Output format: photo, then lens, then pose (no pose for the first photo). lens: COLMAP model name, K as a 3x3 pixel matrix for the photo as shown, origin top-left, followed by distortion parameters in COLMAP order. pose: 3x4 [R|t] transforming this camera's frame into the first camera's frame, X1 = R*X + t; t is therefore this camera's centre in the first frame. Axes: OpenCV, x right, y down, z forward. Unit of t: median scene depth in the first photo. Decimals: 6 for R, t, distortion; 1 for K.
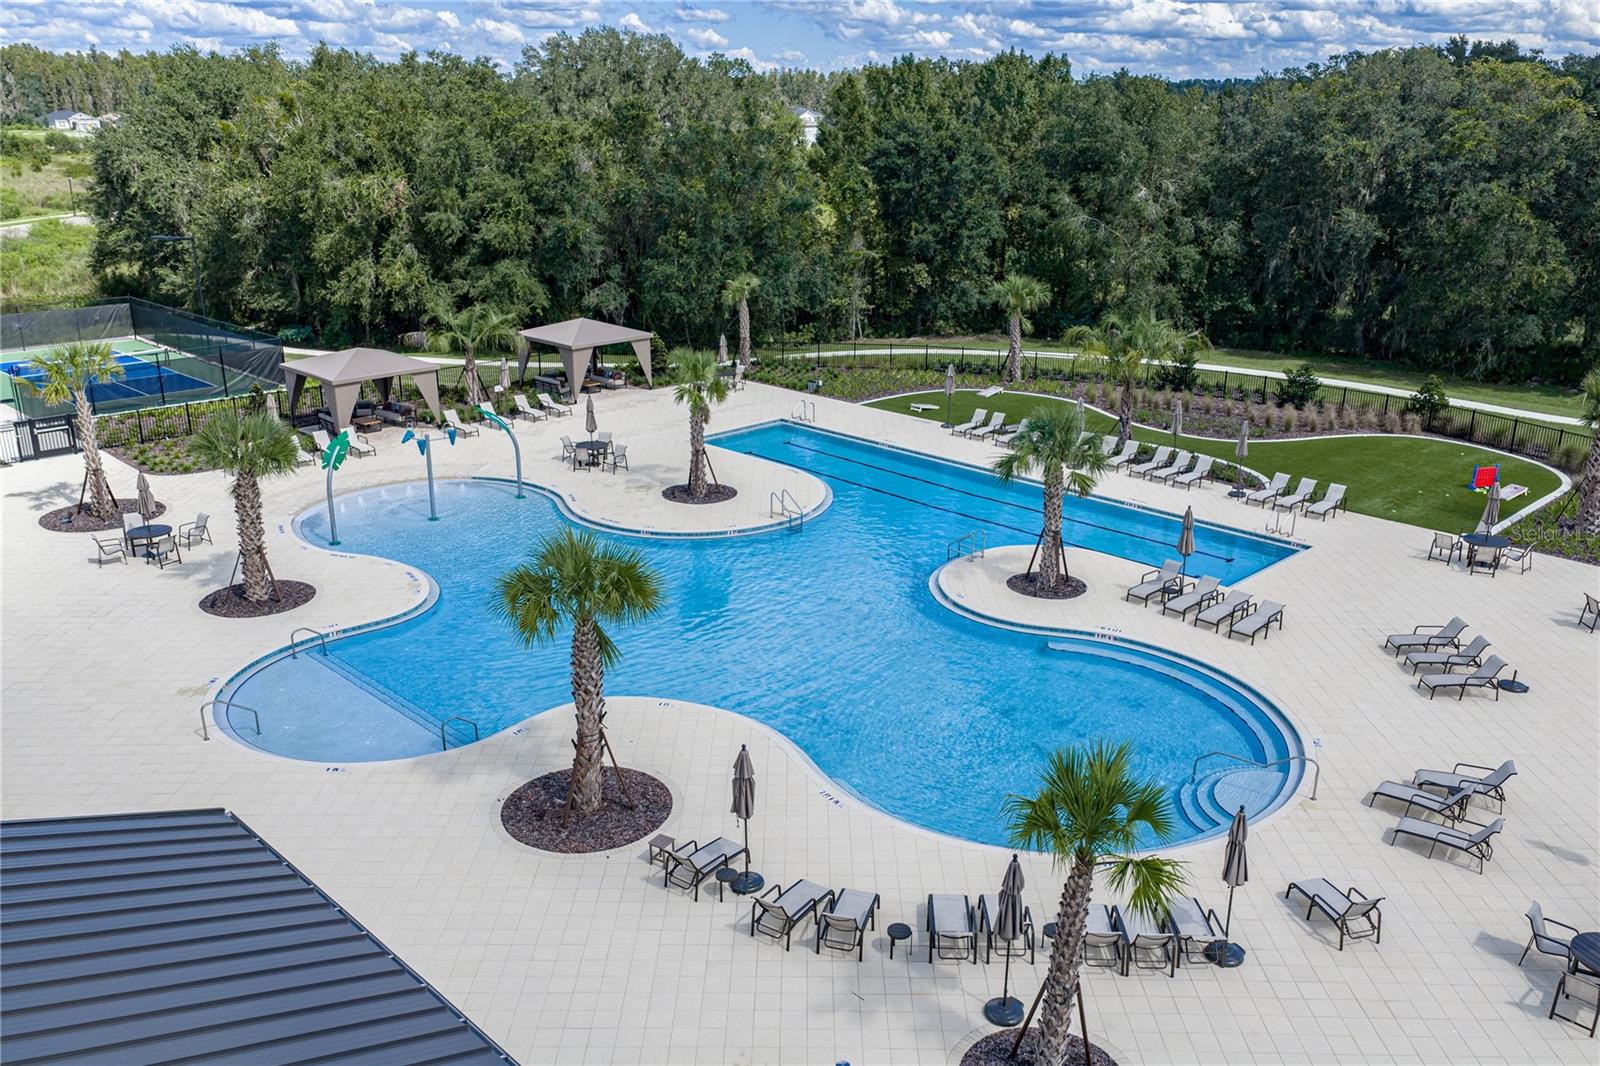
lens RADIAL K [[1341.1, 0, 806.0], [0, 1341.1, 559.1], [0, 0, 1]] dist [0.029772, -0.004813]
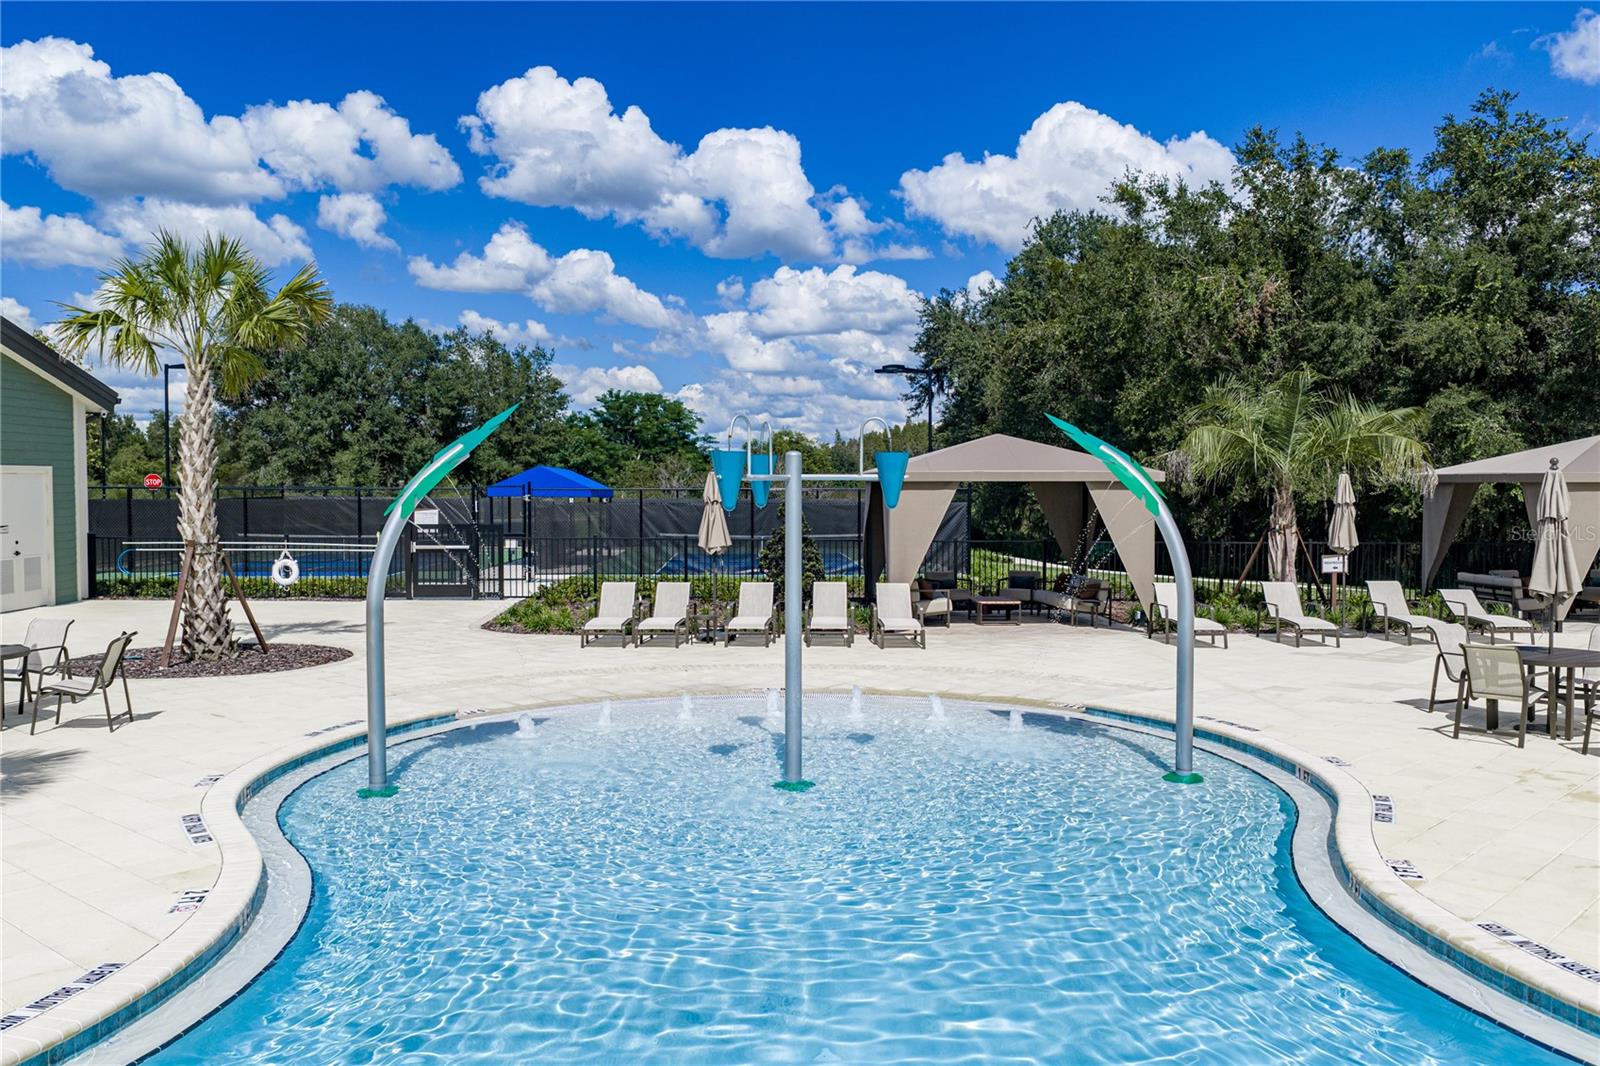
lens RADIAL K [[1341.1, 0, 806.0], [0, 1341.1, 559.1], [0, 0, 1]] dist [0.029772, -0.004813]
pose [[0.742160, 0.038198, -0.669133, -0.064558], [-0.227932, 0.953251, -0.198391, -0.012341], [0.630274, 0.299755, 0.716172, 0.509945]]
